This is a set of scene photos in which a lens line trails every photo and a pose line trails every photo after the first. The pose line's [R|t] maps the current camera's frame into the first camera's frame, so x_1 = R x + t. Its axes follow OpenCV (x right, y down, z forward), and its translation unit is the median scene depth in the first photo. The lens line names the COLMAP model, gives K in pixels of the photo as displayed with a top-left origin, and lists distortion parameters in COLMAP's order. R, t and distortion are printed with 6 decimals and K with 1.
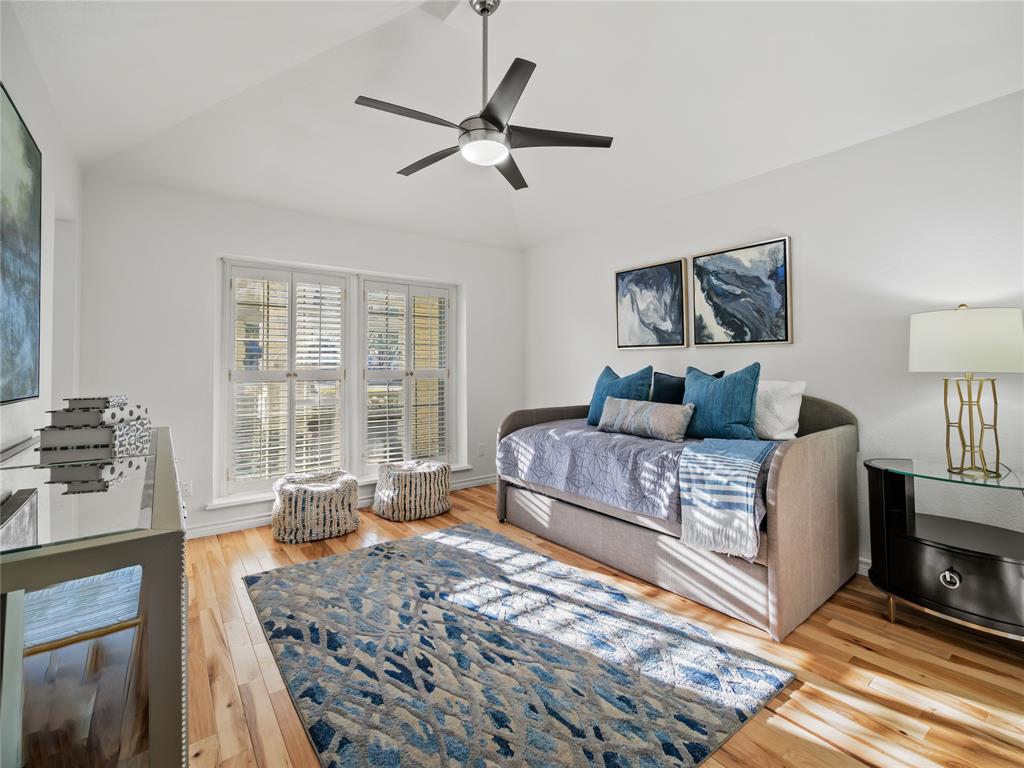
lens RADIAL K [[466.8, 0, 510.0], [0, 466.8, 357.2], [0, 0, 1]] dist [0.000585, -0.000058]
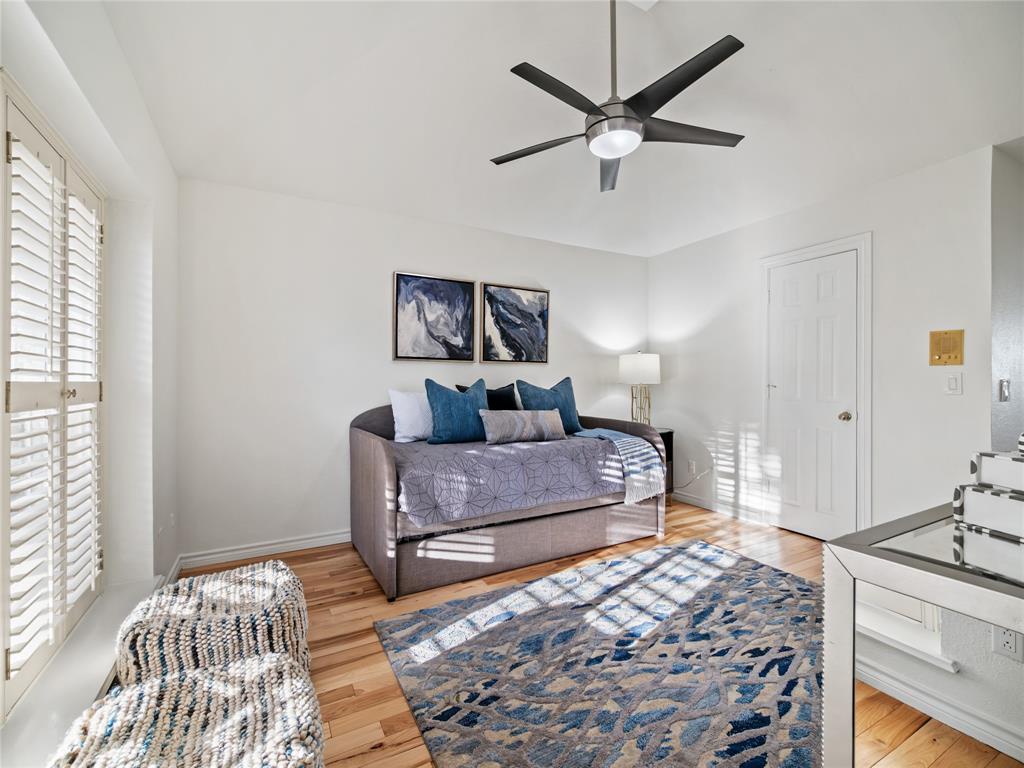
lens RADIAL K [[455.2, 0, 527.8], [0, 455.2, 383.4], [0, 0, 1]] dist [0.000350, 0.000136]
pose [[0.136954, 0.003741, 0.990570, -0.745340], [-0.019472, 0.999810, -0.001083, 0.029477], [-0.990386, -0.019140, 0.137001, 0.801130]]
